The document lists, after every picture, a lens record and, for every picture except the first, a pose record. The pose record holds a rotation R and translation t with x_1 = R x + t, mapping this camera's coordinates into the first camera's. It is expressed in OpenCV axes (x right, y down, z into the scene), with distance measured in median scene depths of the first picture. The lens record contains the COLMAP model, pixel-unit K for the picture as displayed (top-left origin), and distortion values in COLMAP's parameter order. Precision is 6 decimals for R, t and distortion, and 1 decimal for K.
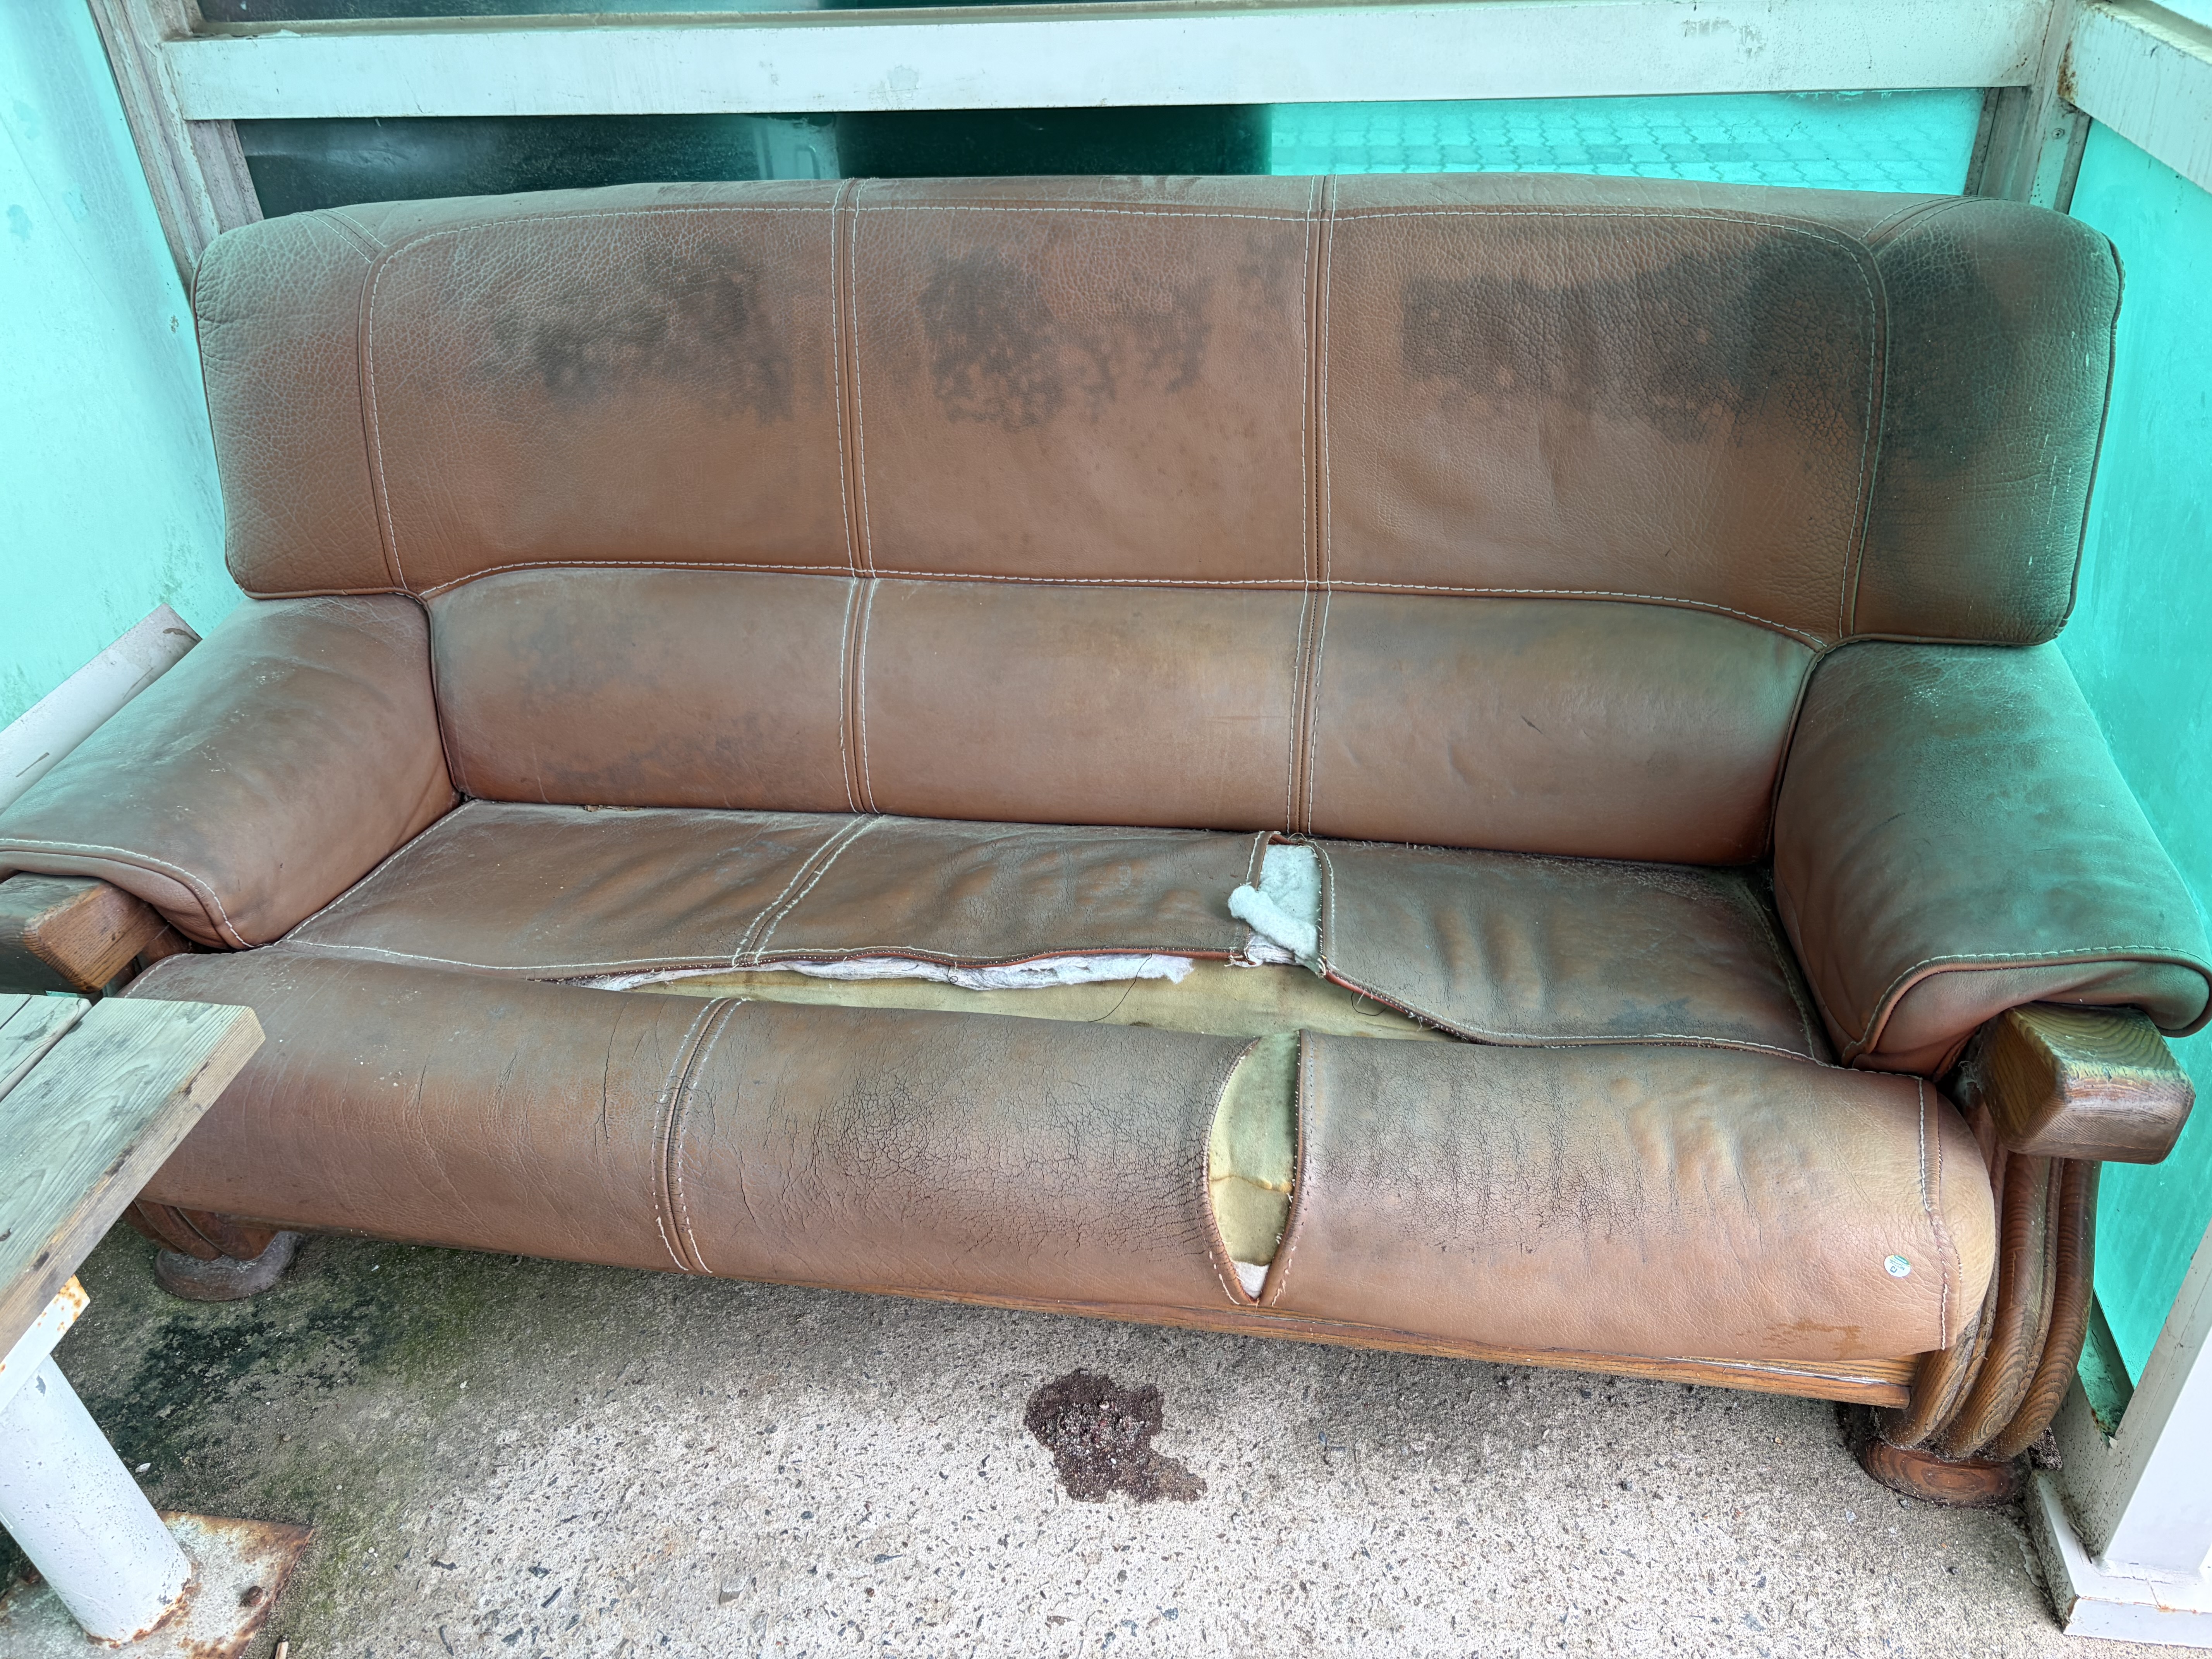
lens RADIAL K [[1667.1, 0, 1106.6], [0, 1667.1, 816.9], [0, 0, 1]] dist [0.008288, -0.004734]
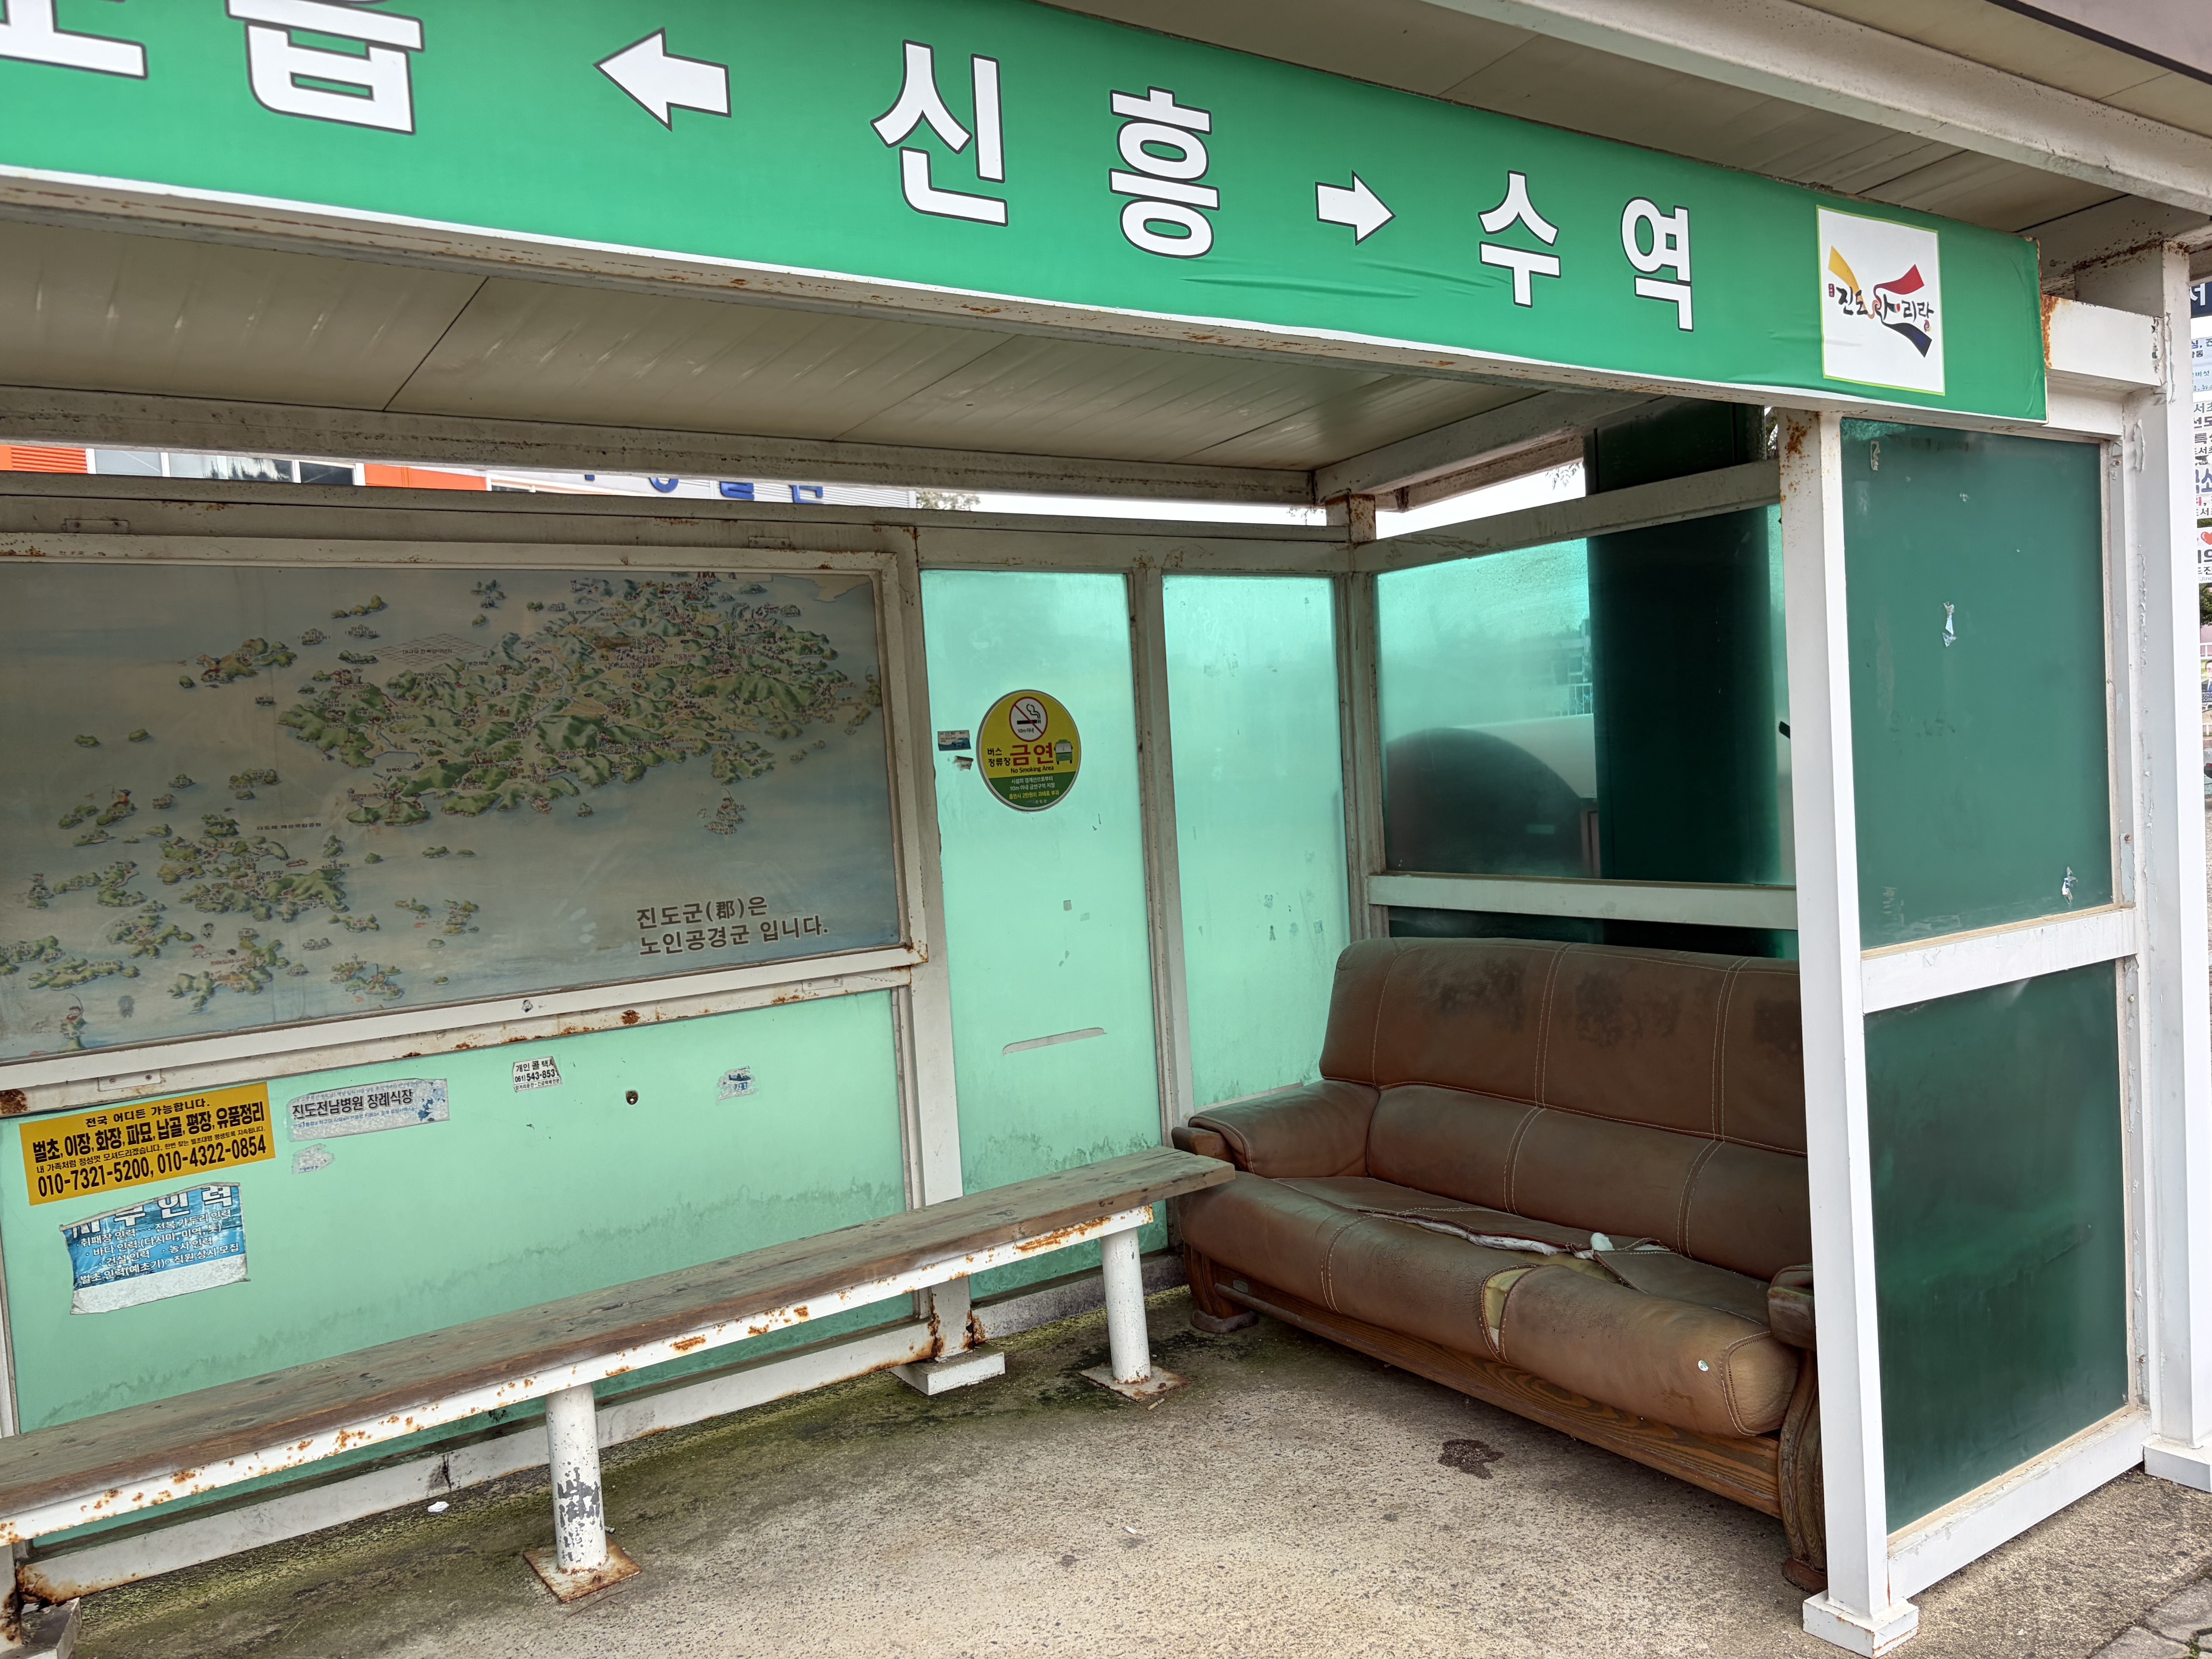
lens RADIAL K [[1667.1, 0, 1108.0], [0, 1667.1, 832.2], [0, 0, 1]] dist [0.008288, -0.004734]
pose [[0.685520, 0.038458, -0.727037, 1.113622], [-0.377630, 0.872555, -0.309910, 0.464257], [0.622461, 0.487001, 0.612677, -0.933259]]
